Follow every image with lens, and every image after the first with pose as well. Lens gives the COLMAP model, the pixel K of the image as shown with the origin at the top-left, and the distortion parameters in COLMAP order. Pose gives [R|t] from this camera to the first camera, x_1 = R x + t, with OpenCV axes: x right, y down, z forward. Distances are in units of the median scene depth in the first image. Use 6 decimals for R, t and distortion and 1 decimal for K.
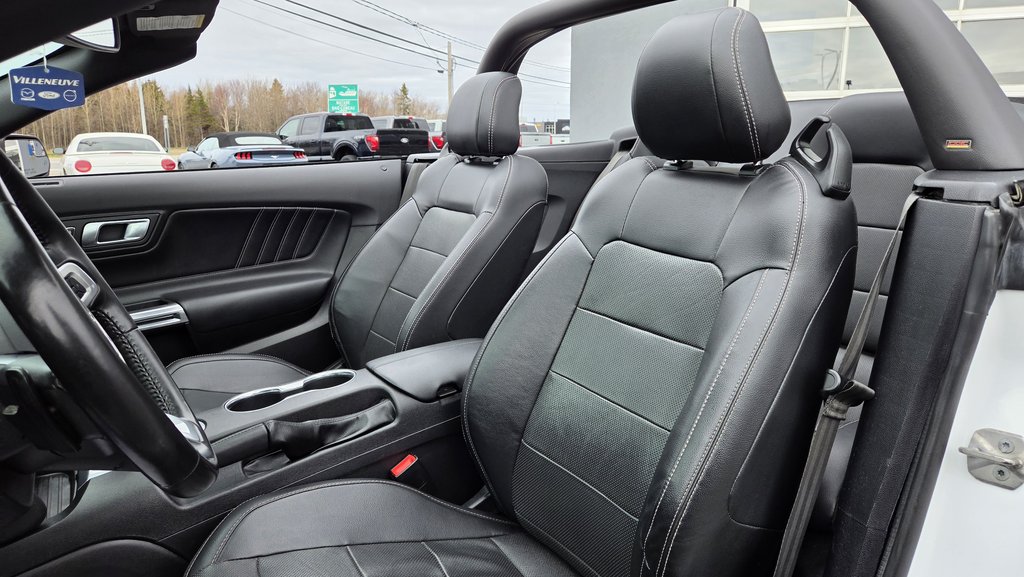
lens RADIAL K [[683.8, 0, 511.8], [0, 683.8, 288.1], [0, 0, 1]] dist [0.069790, -0.058297]
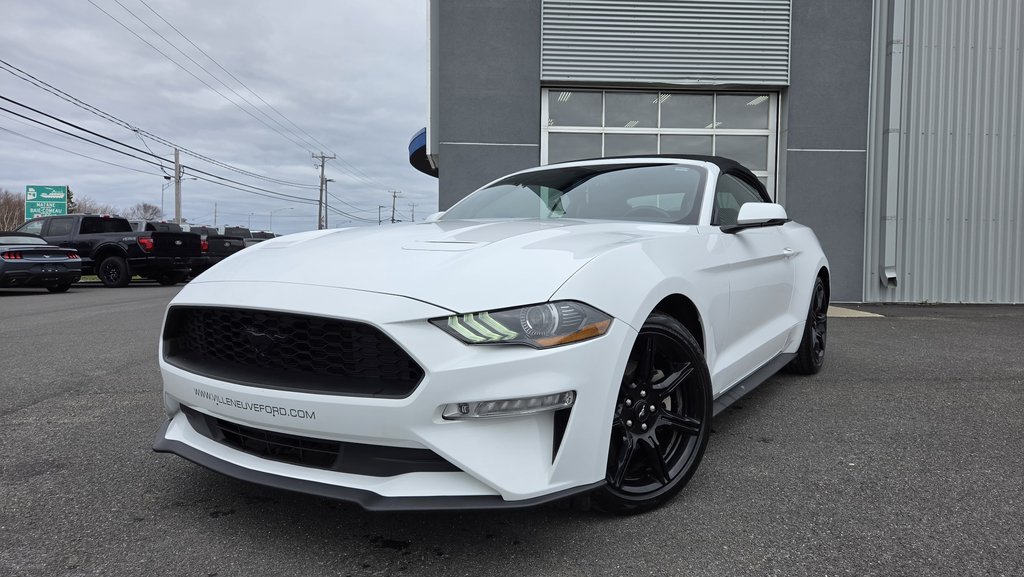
lens RADIAL K [[683.8, 0, 515.6], [0, 683.8, 280.8], [0, 0, 1]] dist [0.069790, -0.058297]
pose [[0.906517, -0.008039, 0.422092, -0.136759], [0.080053, 0.984953, -0.153167, 0.039112], [-0.414510, 0.172638, 0.893520, -0.120099]]
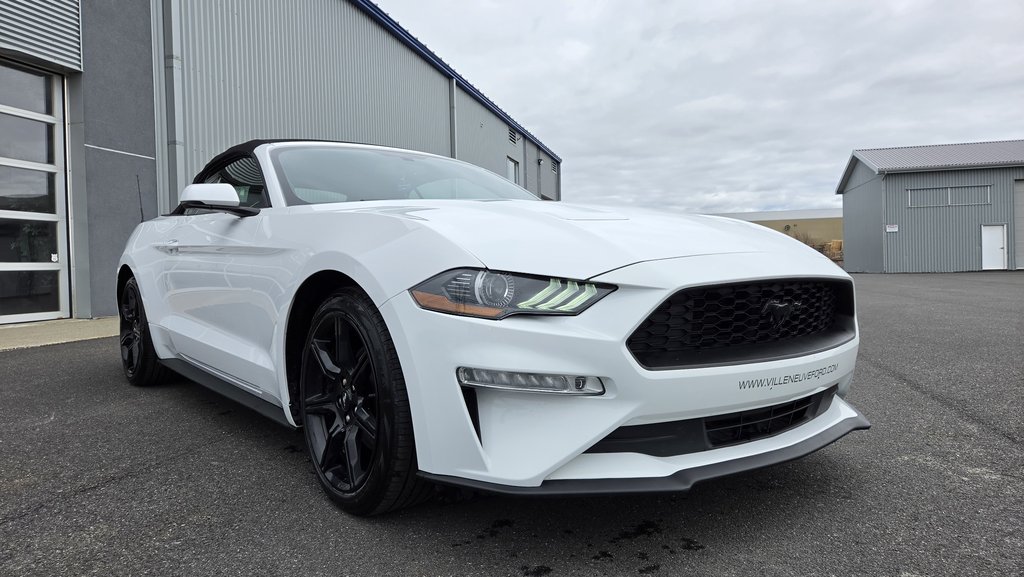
lens RADIAL K [[683.8, 0, 518.9], [0, 683.8, 282.8], [0, 0, 1]] dist [0.069790, -0.058297]
pose [[-0.123878, -0.018489, 0.992125, -0.225743], [0.228836, 0.972345, 0.046693, 0.010521], [-0.965551, 0.232818, -0.116221, 0.044516]]
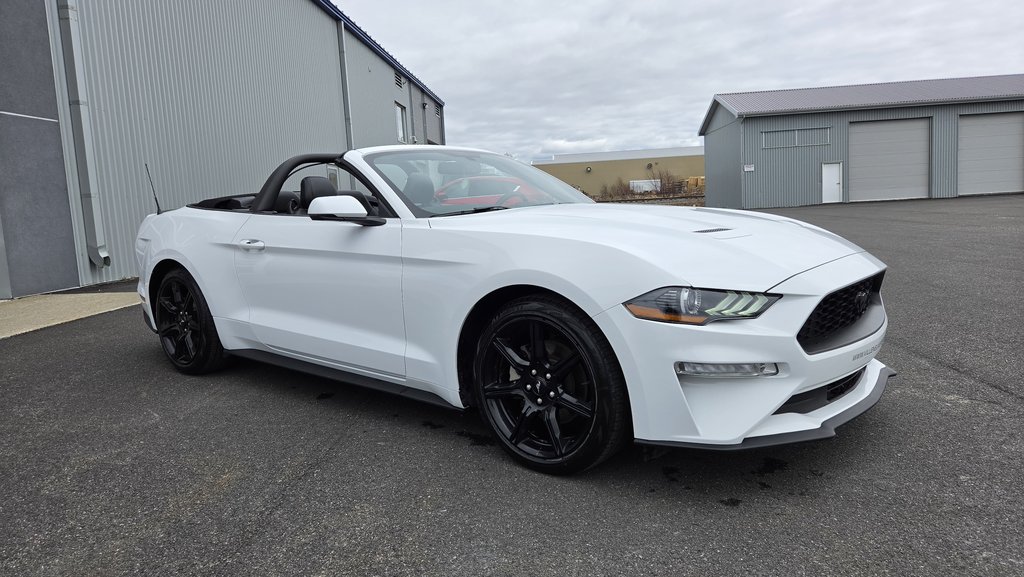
lens RADIAL K [[683.8, 0, 527.1], [0, 683.8, 281.7], [0, 0, 1]] dist [0.069790, -0.058297]
pose [[-0.318235, -0.091278, 0.943607, -0.240263], [0.247955, 0.952691, 0.175781, -0.017326], [-0.915011, 0.289911, -0.280546, 0.097686]]
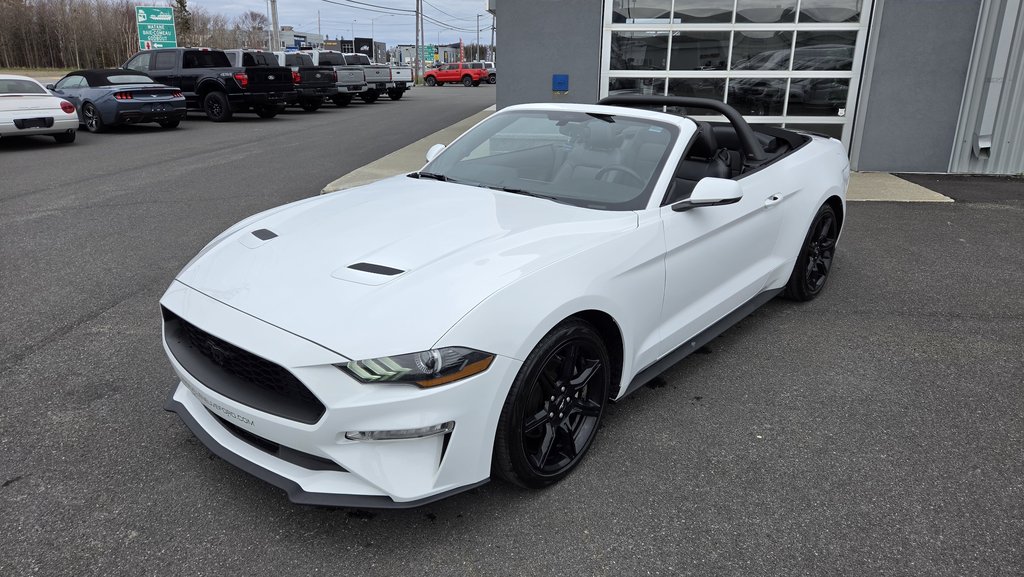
lens RADIAL K [[683.8, 0, 515.6], [0, 683.8, 275.3], [0, 0, 1]] dist [0.069790, -0.058297]
pose [[0.959535, -0.074664, 0.271510, -0.107019], [0.050018, 0.994066, 0.096594, 0.003622], [-0.277111, -0.079105, 0.957576, -0.149160]]
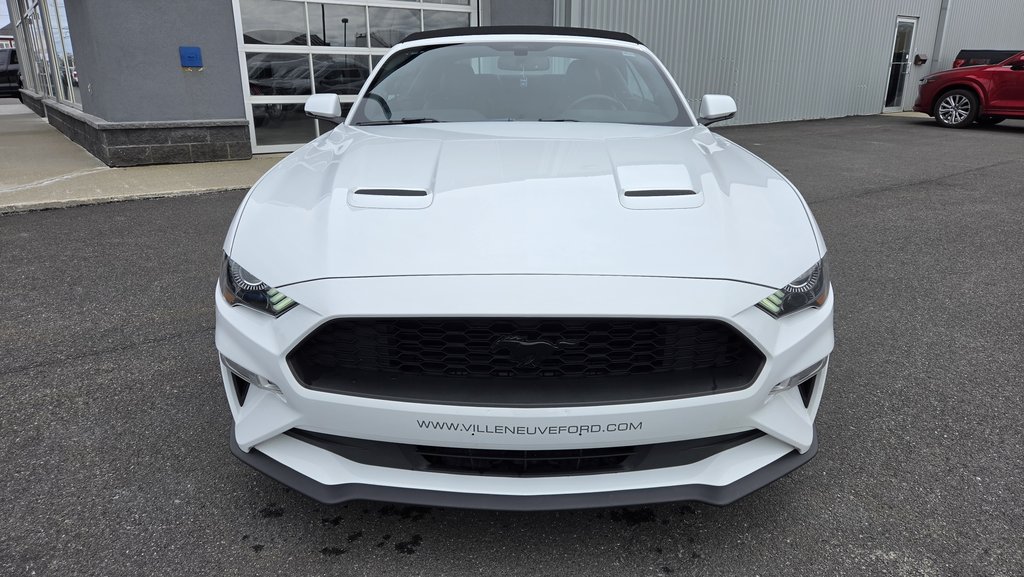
lens RADIAL K [[687.6, 0, 519.9], [0, 687.6, 279.5], [0, 0, 1]] dist [0.047116, -0.032214]
pose [[0.530808, -0.243496, 0.811759, -0.195727], [0.176179, 0.968615, 0.175343, 0.004816], [-0.828978, 0.049941, 0.557048, -0.052304]]
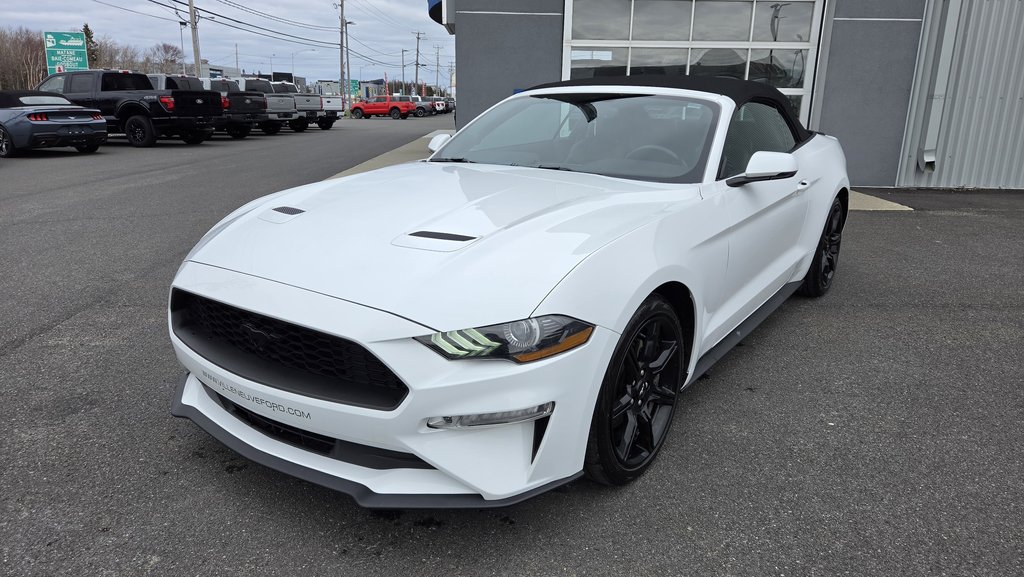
lens RADIAL K [[683.8, 0, 508.7], [0, 683.8, 282.9], [0, 0, 1]] dist [0.069790, -0.058297]
pose [[0.926803, -0.081213, 0.366662, -0.129750], [0.062395, 0.996067, 0.062908, 0.015359], [-0.370329, -0.035426, 0.928225, -0.125869]]
